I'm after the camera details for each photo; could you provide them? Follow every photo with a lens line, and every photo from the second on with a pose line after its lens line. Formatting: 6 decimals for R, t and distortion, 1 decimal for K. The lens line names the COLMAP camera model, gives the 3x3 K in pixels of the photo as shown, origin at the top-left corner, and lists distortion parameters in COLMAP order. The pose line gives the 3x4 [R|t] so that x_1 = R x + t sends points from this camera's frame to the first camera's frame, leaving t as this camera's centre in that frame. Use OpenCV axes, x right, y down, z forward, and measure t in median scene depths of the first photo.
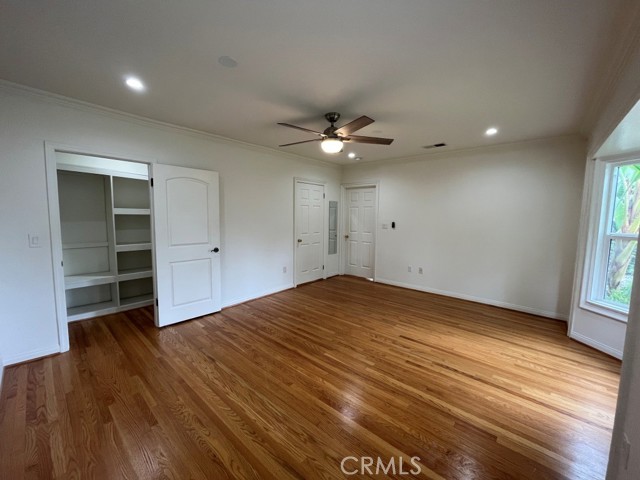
lens RADIAL K [[257.2, 0, 320.1], [0, 257.2, 238.1], [0, 0, 1]] dist [-0.002695, -0.000272]
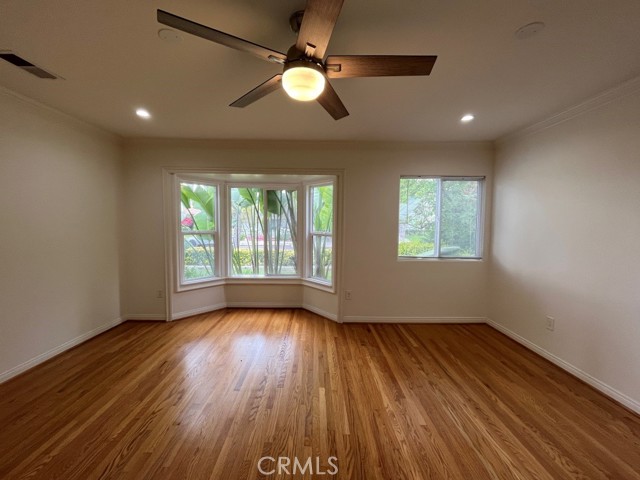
lens RADIAL K [[257.2, 0, 318.5], [0, 257.2, 240.7], [0, 0, 1]] dist [-0.002695, -0.000272]
pose [[-0.661452, -0.073991, 0.746329, -0.383600], [0.045921, 0.989259, 0.138773, -0.129104], [-0.748581, 0.126064, -0.650949, 1.421941]]
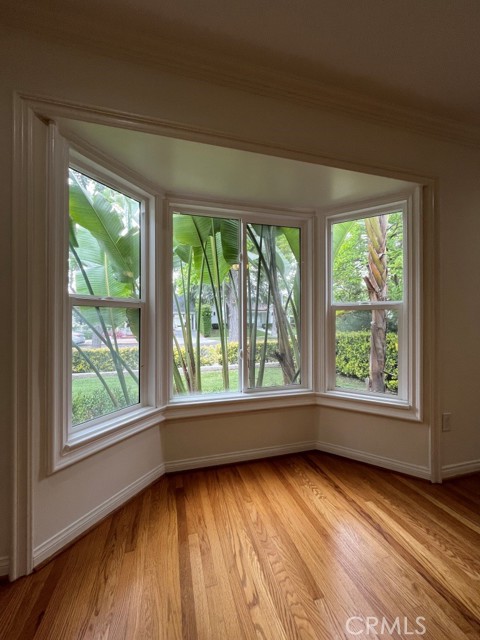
lens RADIAL K [[257.2, 0, 243.6], [0, 257.2, 319.8], [0, 0, 1]] dist [-0.002695, -0.000272]
pose [[-0.836285, -0.011853, 0.548167, 0.598235], [0.039748, 0.995825, 0.082173, 0.002324], [-0.546853, 0.090509, -0.832322, 1.294901]]
